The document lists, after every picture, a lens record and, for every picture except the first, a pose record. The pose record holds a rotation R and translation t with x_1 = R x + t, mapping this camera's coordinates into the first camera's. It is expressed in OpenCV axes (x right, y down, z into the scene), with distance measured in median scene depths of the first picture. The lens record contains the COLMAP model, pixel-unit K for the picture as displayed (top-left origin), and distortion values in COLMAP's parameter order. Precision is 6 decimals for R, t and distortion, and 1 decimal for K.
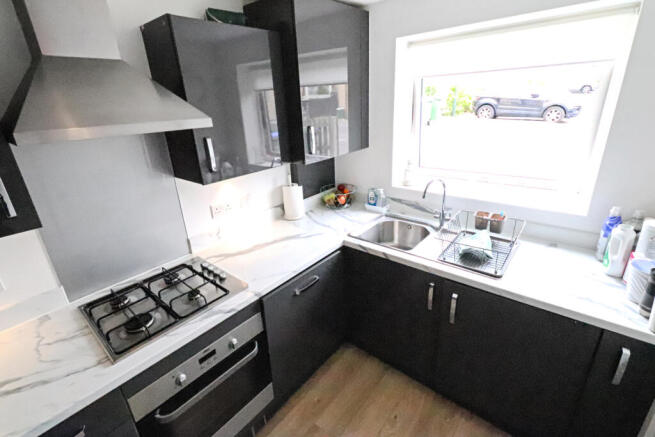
lens RADIAL K [[303.3, 0, 327.2], [0, 303.3, 209.5], [0, 0, 1]] dist [0.002547, 0.000141]
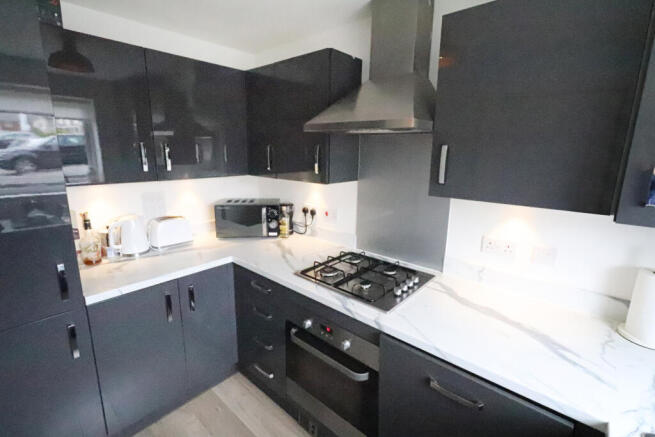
lens RADIAL K [[303.3, 0, 327.2], [0, 303.3, 209.5], [0, 0, 1]] dist [0.002547, 0.000141]
pose [[-0.030321, 0.249447, -0.967914, 0.476979], [-0.349311, 0.904657, 0.244087, -0.153171], [0.936516, 0.345503, 0.059704, 0.655215]]
